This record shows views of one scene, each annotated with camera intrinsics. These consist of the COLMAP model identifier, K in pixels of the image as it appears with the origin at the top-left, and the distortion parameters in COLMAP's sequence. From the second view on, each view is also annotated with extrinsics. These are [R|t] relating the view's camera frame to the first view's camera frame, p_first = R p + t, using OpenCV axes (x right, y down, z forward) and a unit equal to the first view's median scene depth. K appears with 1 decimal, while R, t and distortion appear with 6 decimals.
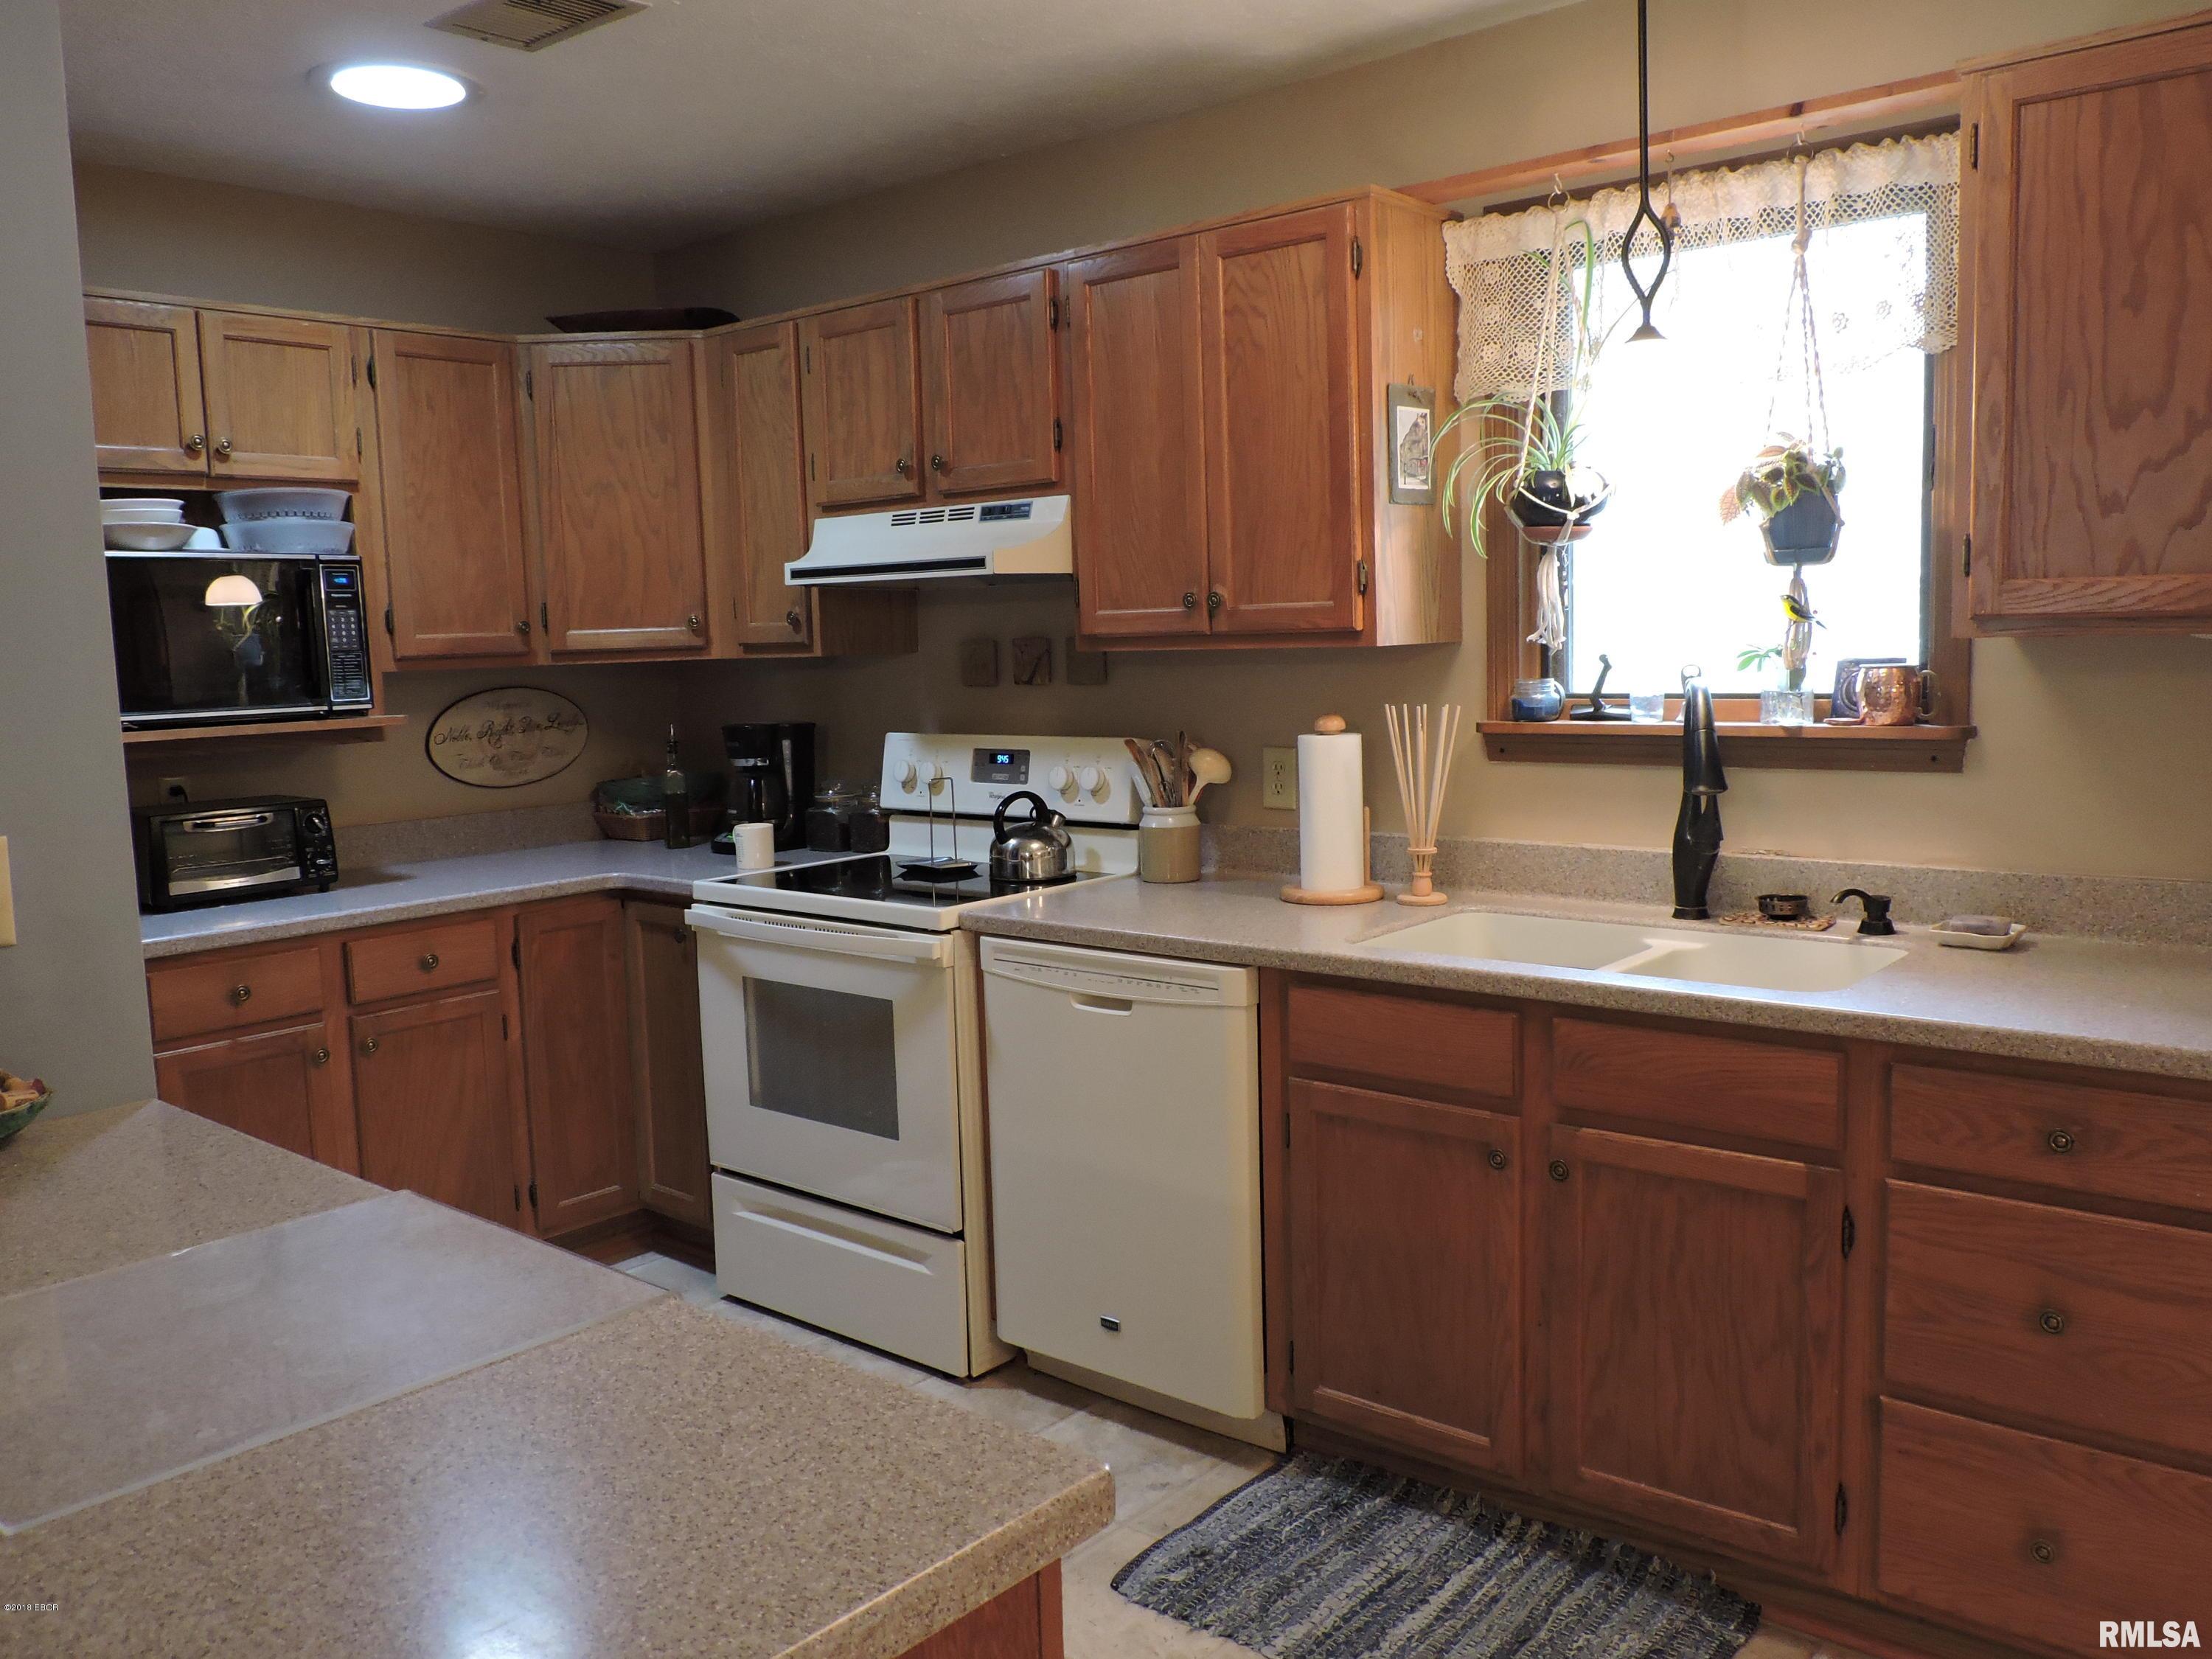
lens RADIAL K [[1763.5, 0, 1104.8], [0, 1763.5, 836.0], [0, 0, 1]] dist [-0.011958, -0.000189]
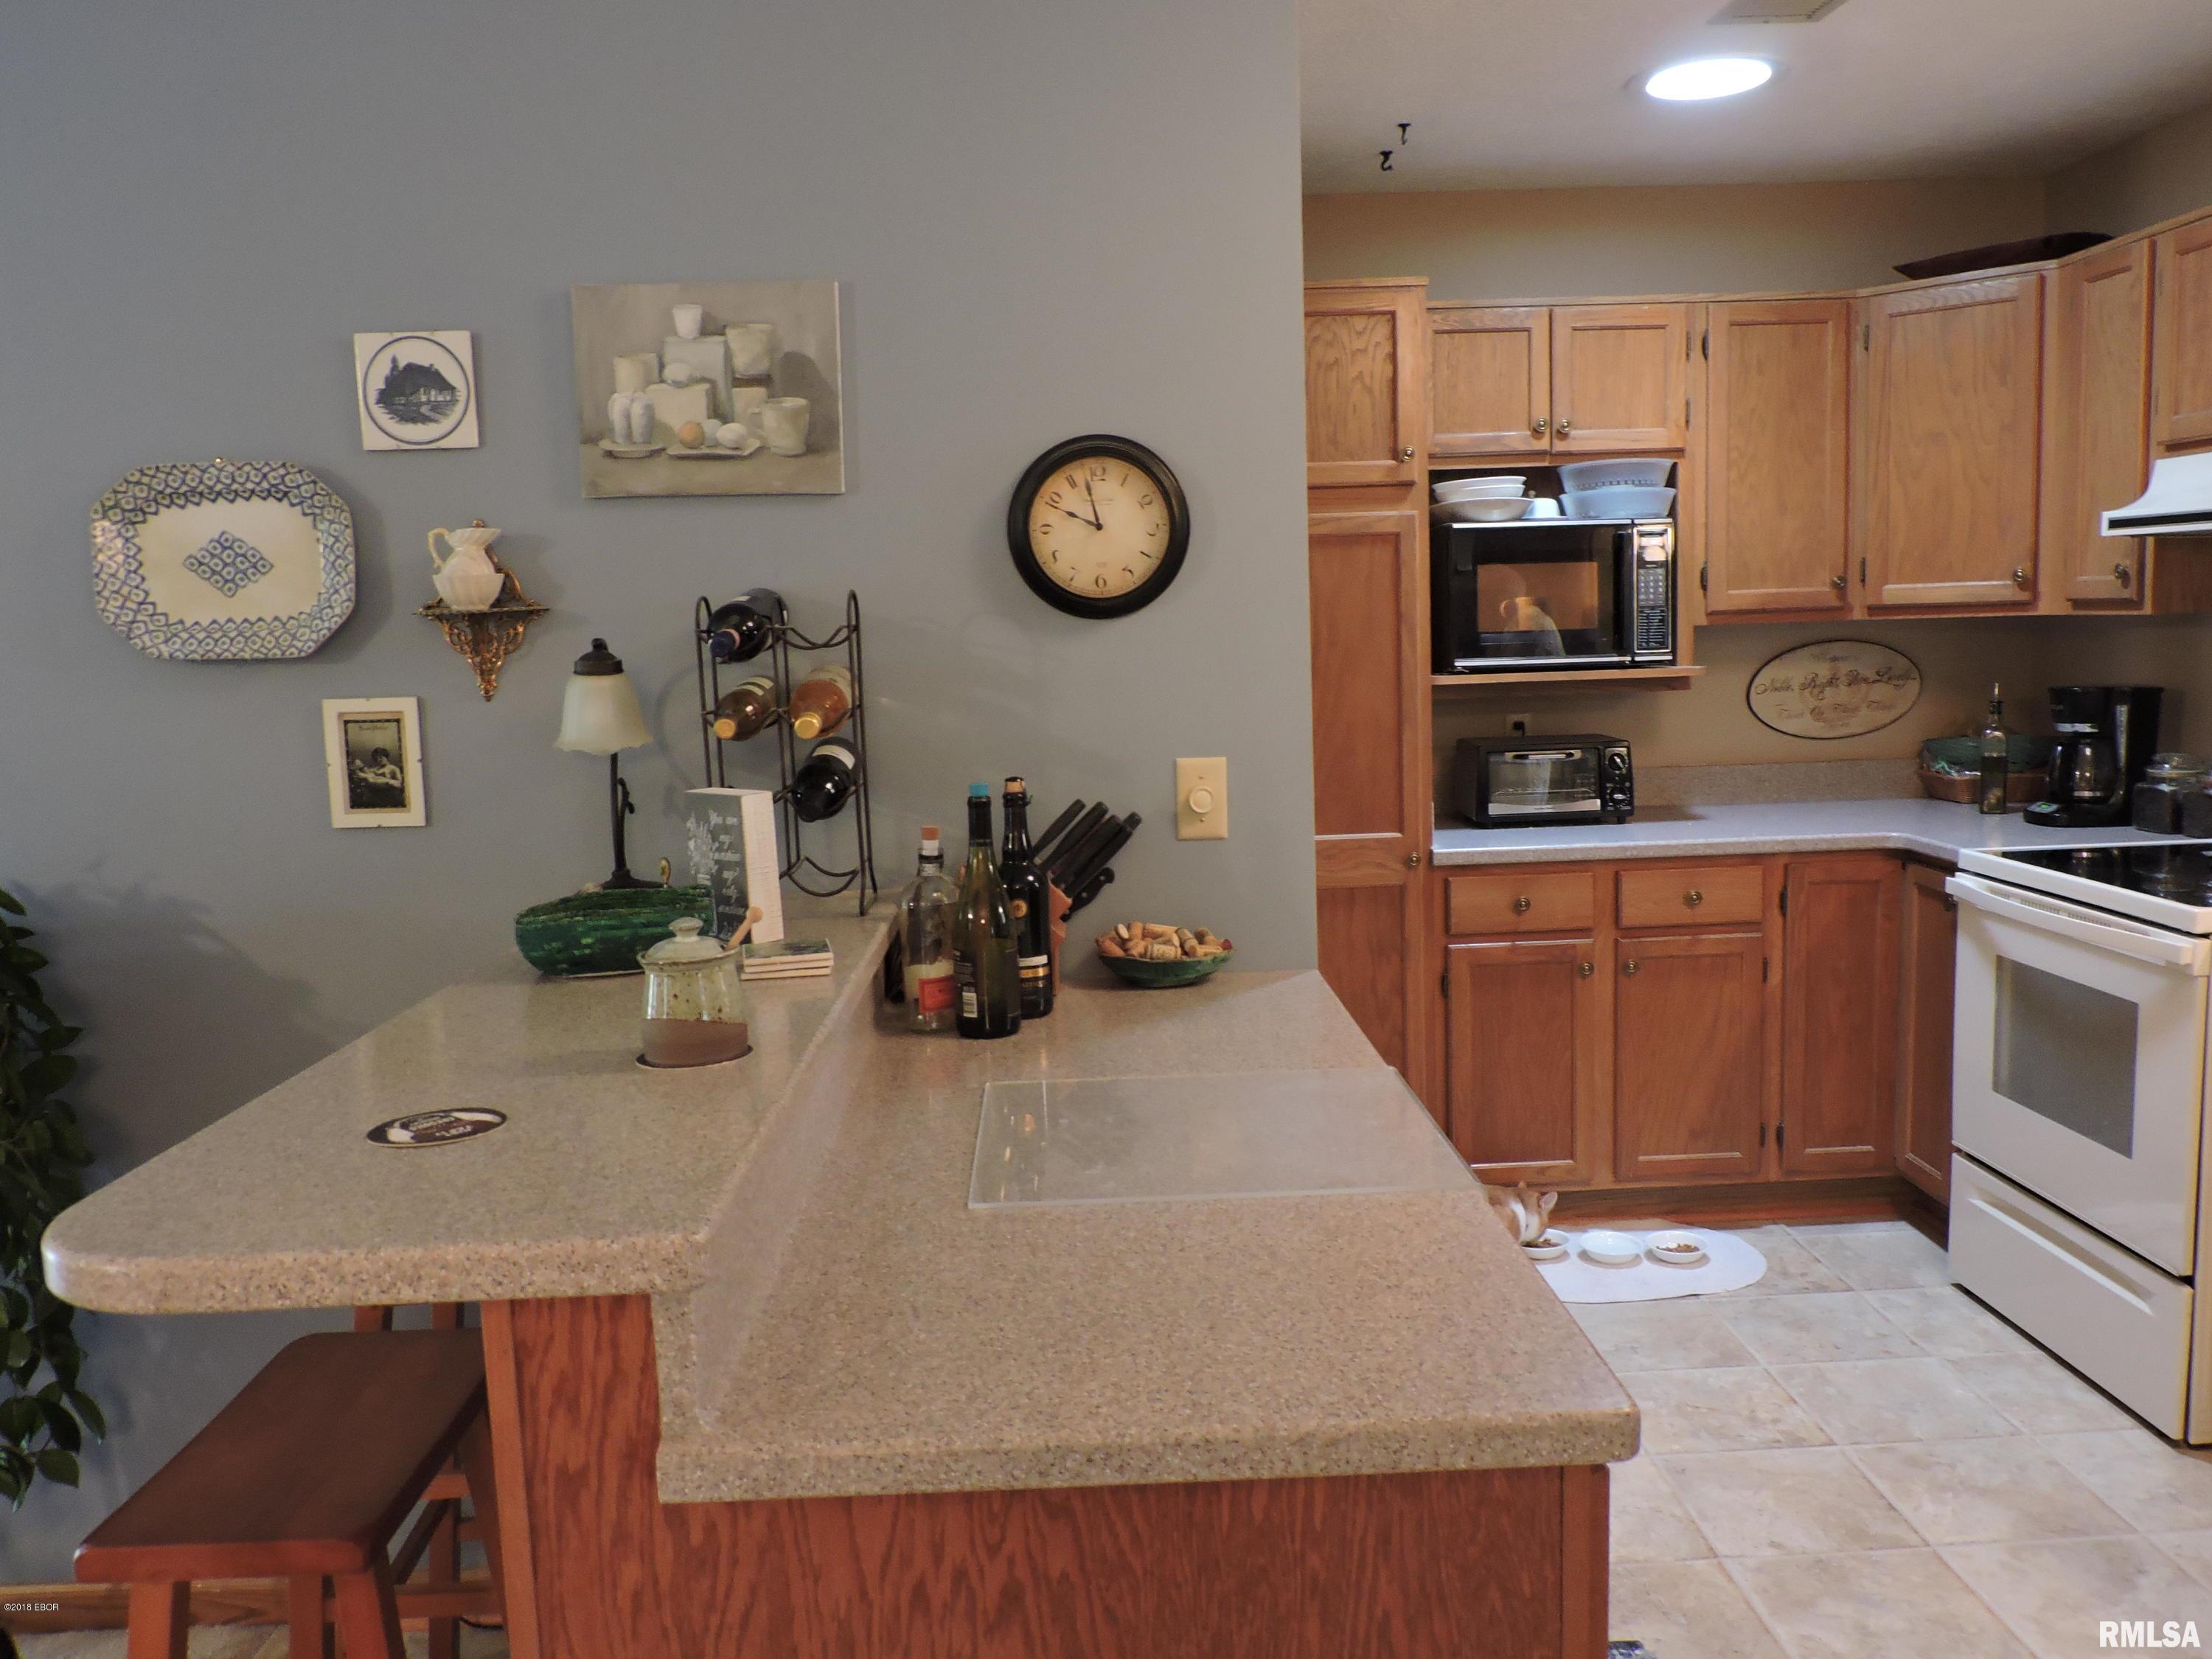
lens RADIAL K [[1767.5, 0, 1105.2], [0, 1767.5, 837.2], [0, 0, 1]] dist [-0.009000, -0.002844]
pose [[0.675408, 0.099157, -0.730748, 0.150172], [-0.072831, 0.995044, 0.067703, -0.011651], [0.733839, 0.007494, 0.679282, 0.005653]]
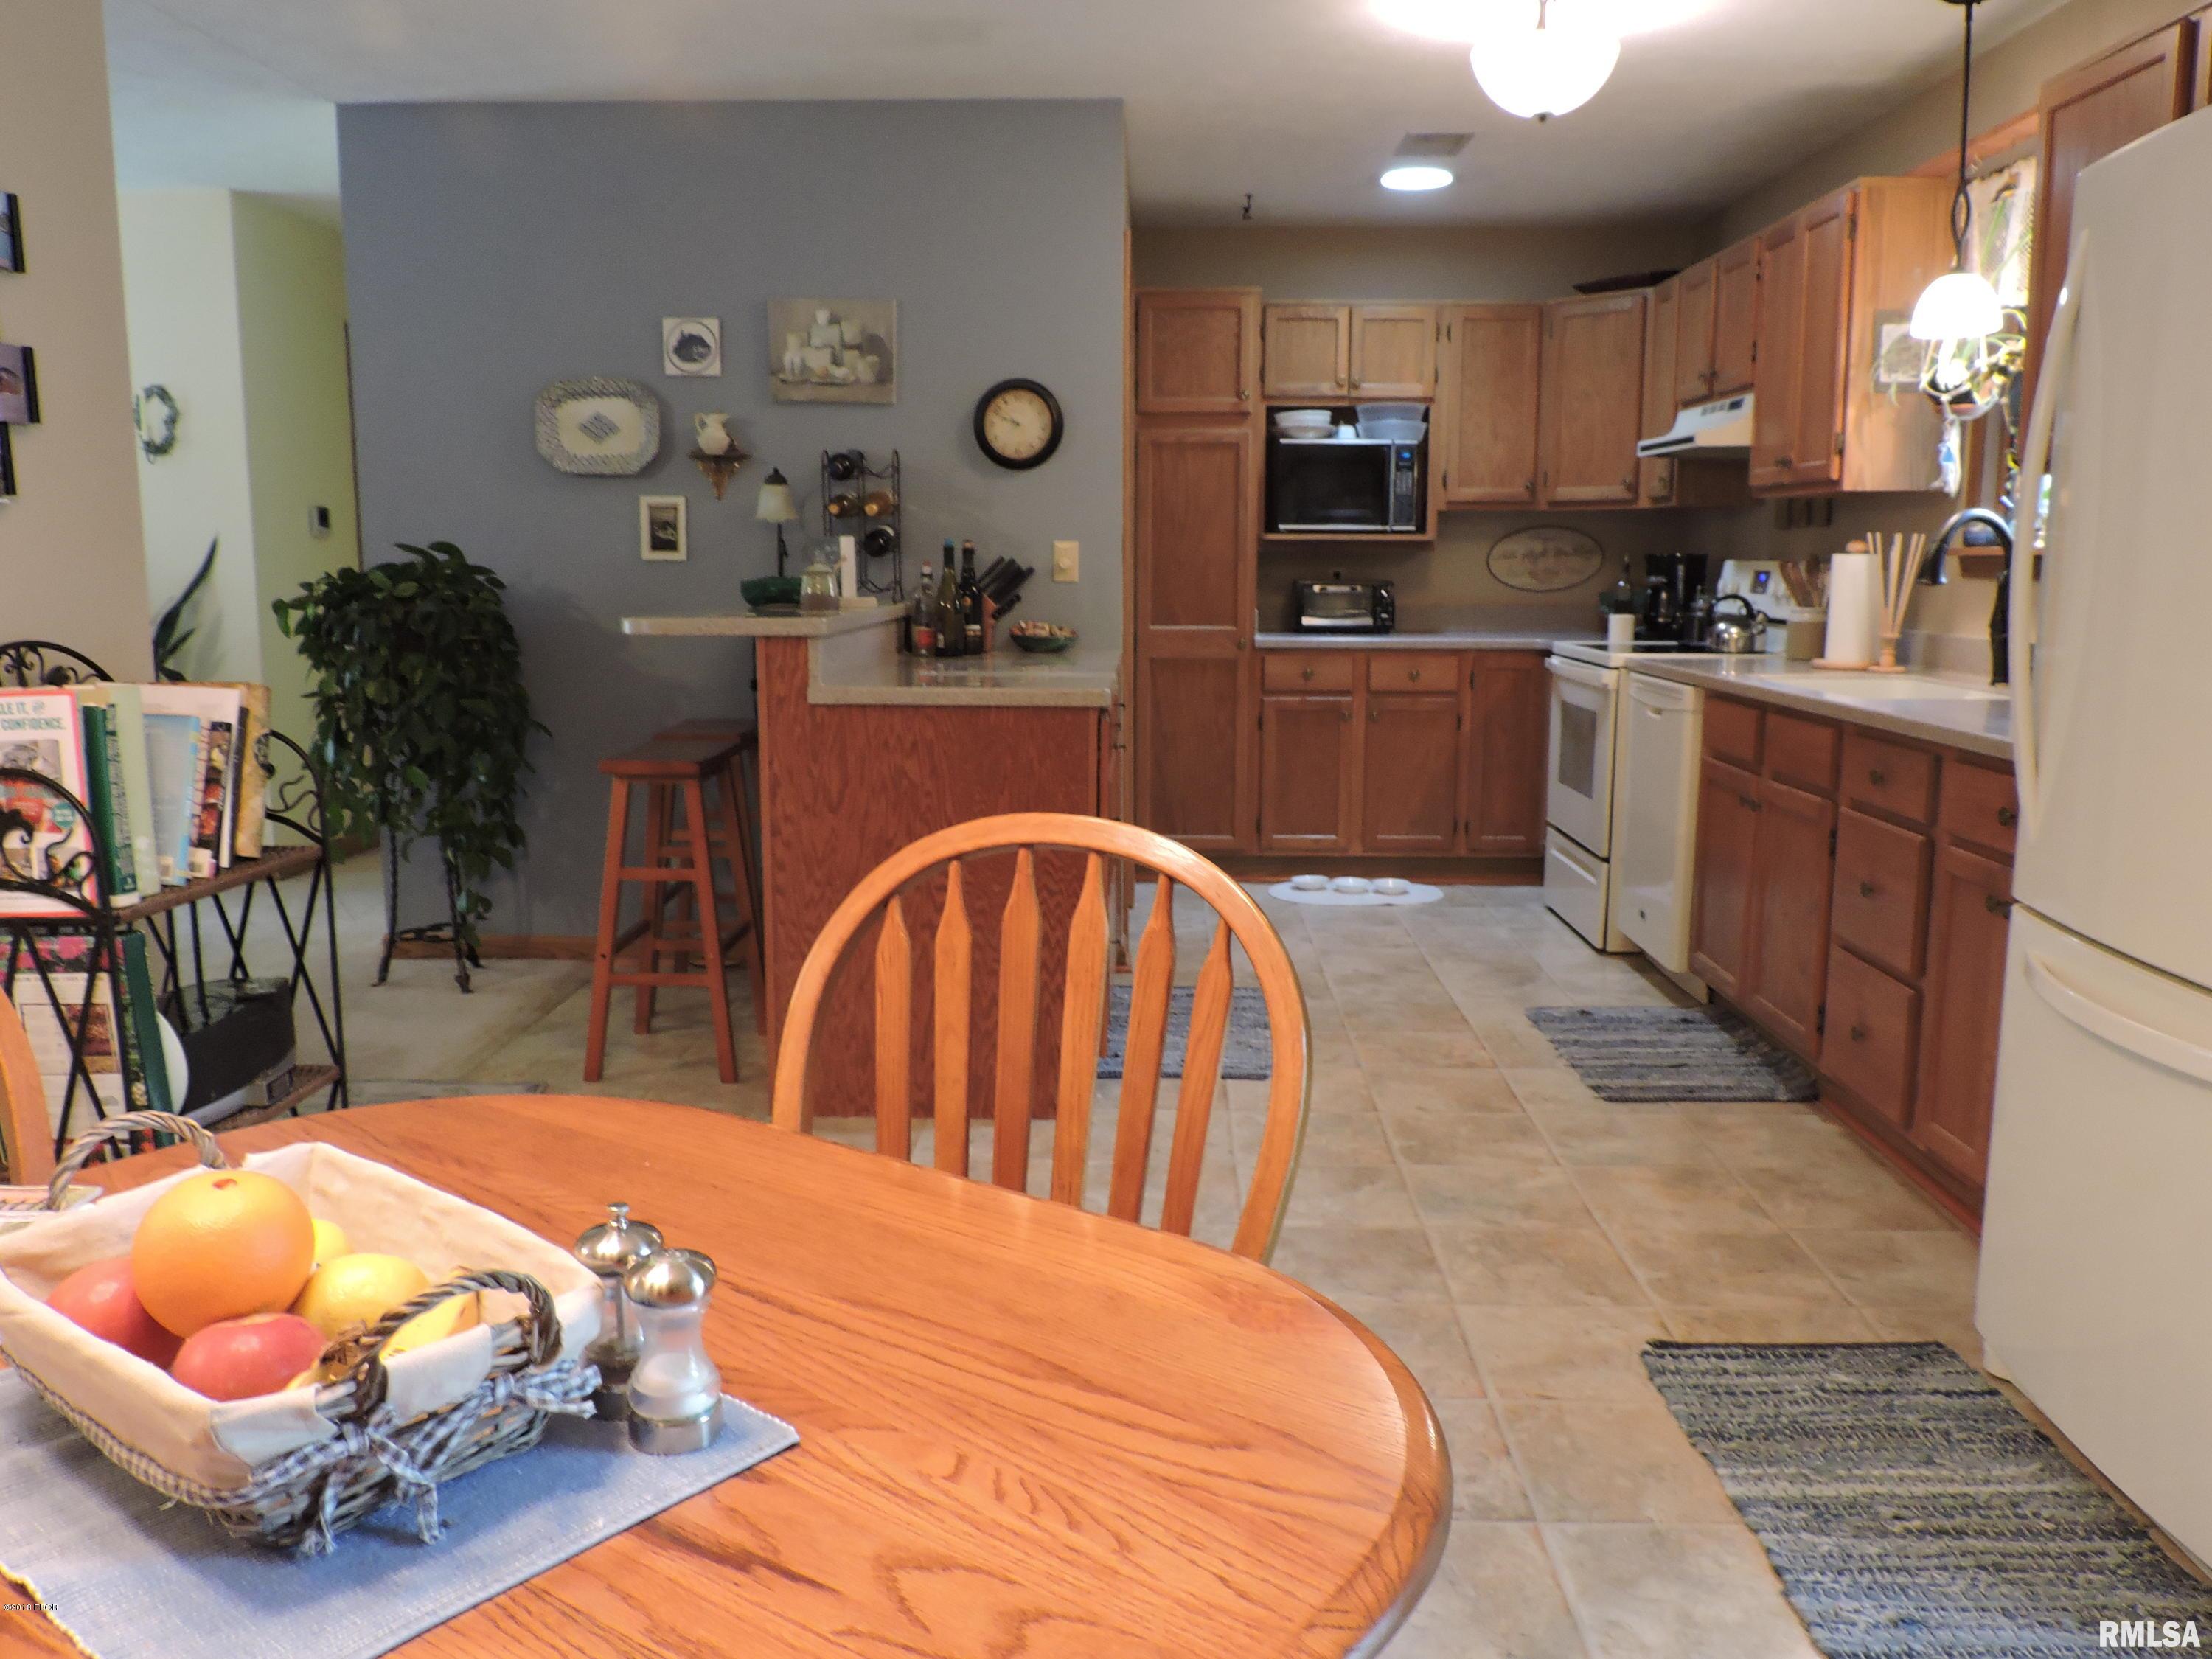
lens RADIAL K [[1763.5, 0, 1104.8], [0, 1763.5, 836.0], [0, 0, 1]] dist [-0.011958, -0.000189]
pose [[0.632328, 0.153591, -0.759323, 0.742452], [-0.112350, 0.987969, 0.106281, 0.074541], [0.766511, 0.018105, 0.641976, -0.341827]]
